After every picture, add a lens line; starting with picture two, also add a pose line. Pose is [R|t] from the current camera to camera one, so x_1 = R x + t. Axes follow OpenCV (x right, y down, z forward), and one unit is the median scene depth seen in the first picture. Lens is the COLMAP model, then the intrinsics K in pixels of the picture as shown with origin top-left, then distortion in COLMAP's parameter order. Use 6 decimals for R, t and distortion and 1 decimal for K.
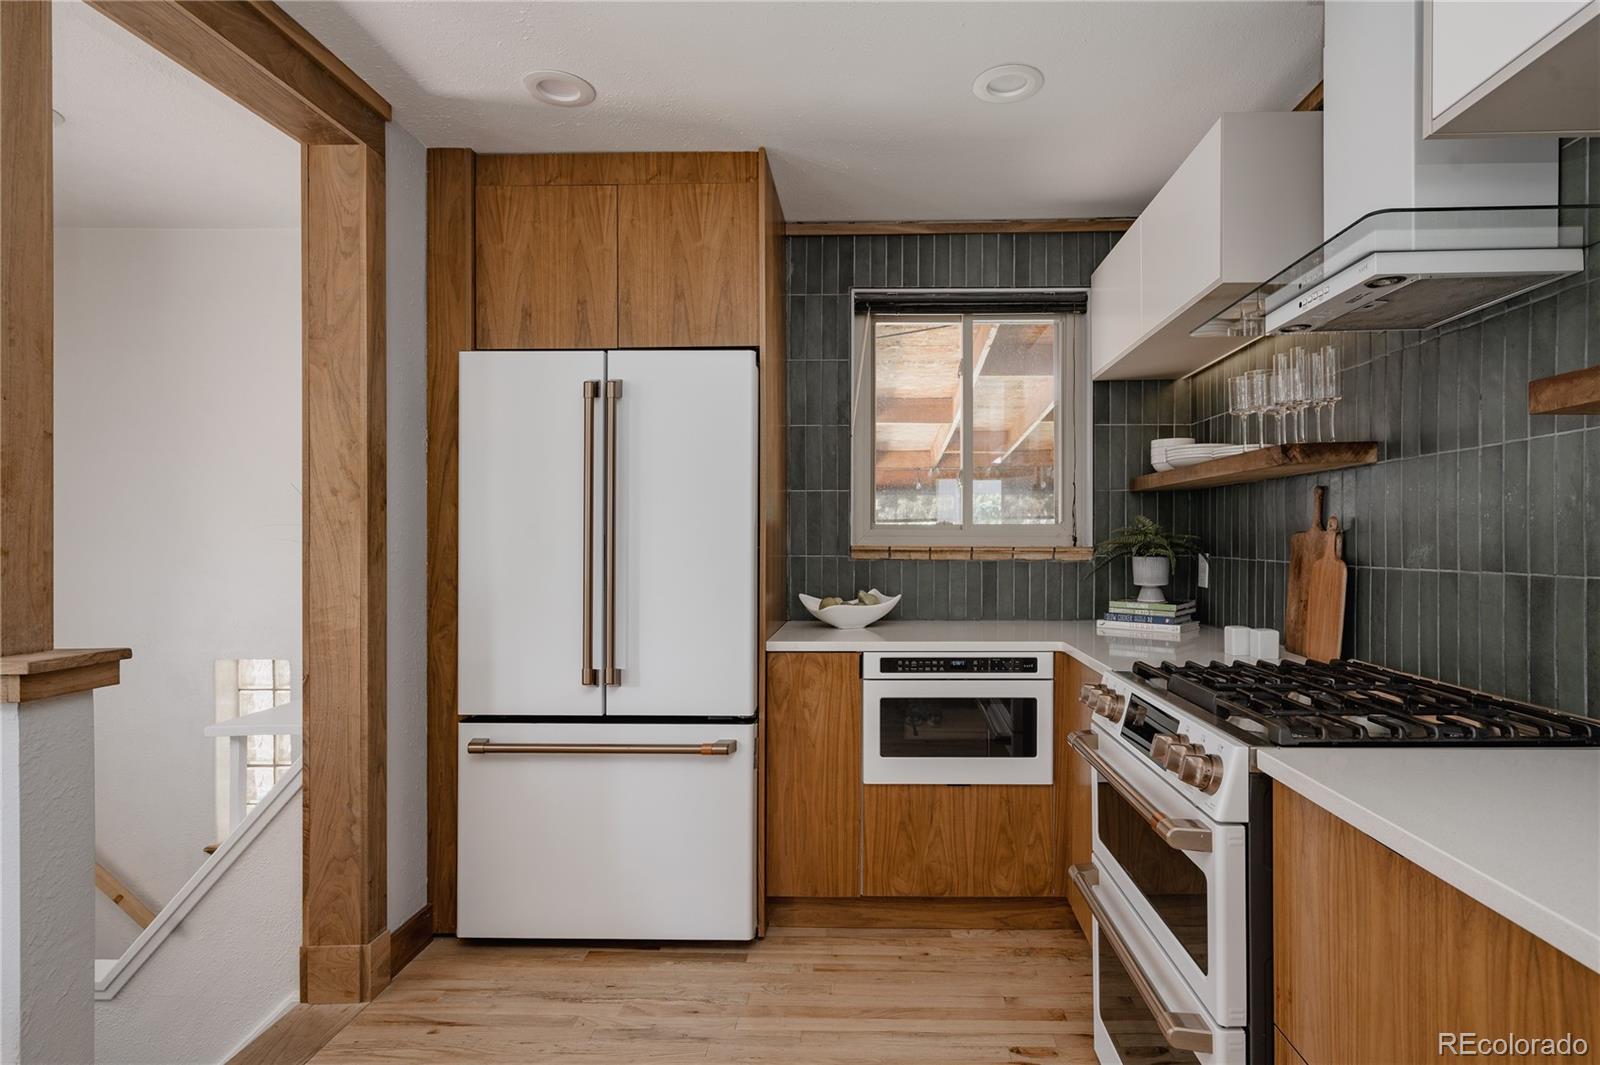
lens RADIAL K [[864.9, 0, 855.4], [0, 864.9, 543.5], [0, 0, 1]] dist [0.002752, 0.001119]
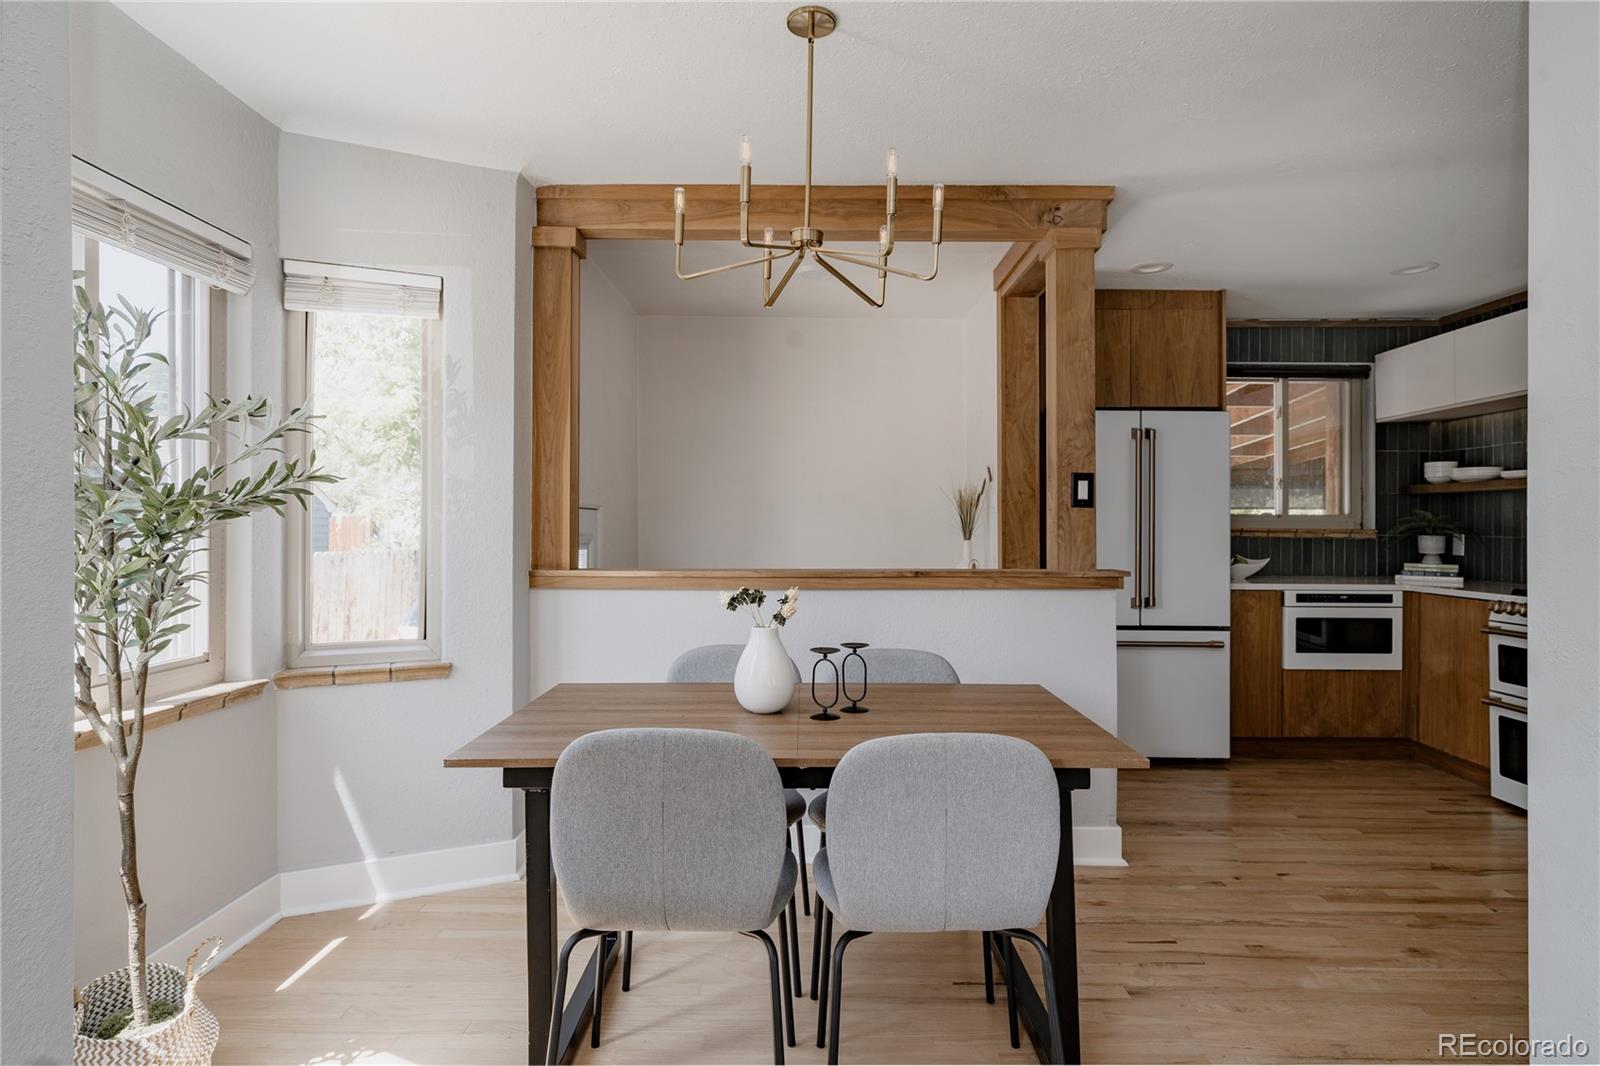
lens RADIAL K [[859.6, 0, 805.2], [0, 859.6, 514.9], [0, 0, 1]] dist [0.001506, -0.000365]
pose [[0.999954, 0.009562, 0.001118, -0.923865], [-0.009542, 0.999821, -0.016307, 0.015417], [-0.001274, 0.016296, 0.999866, -0.666463]]
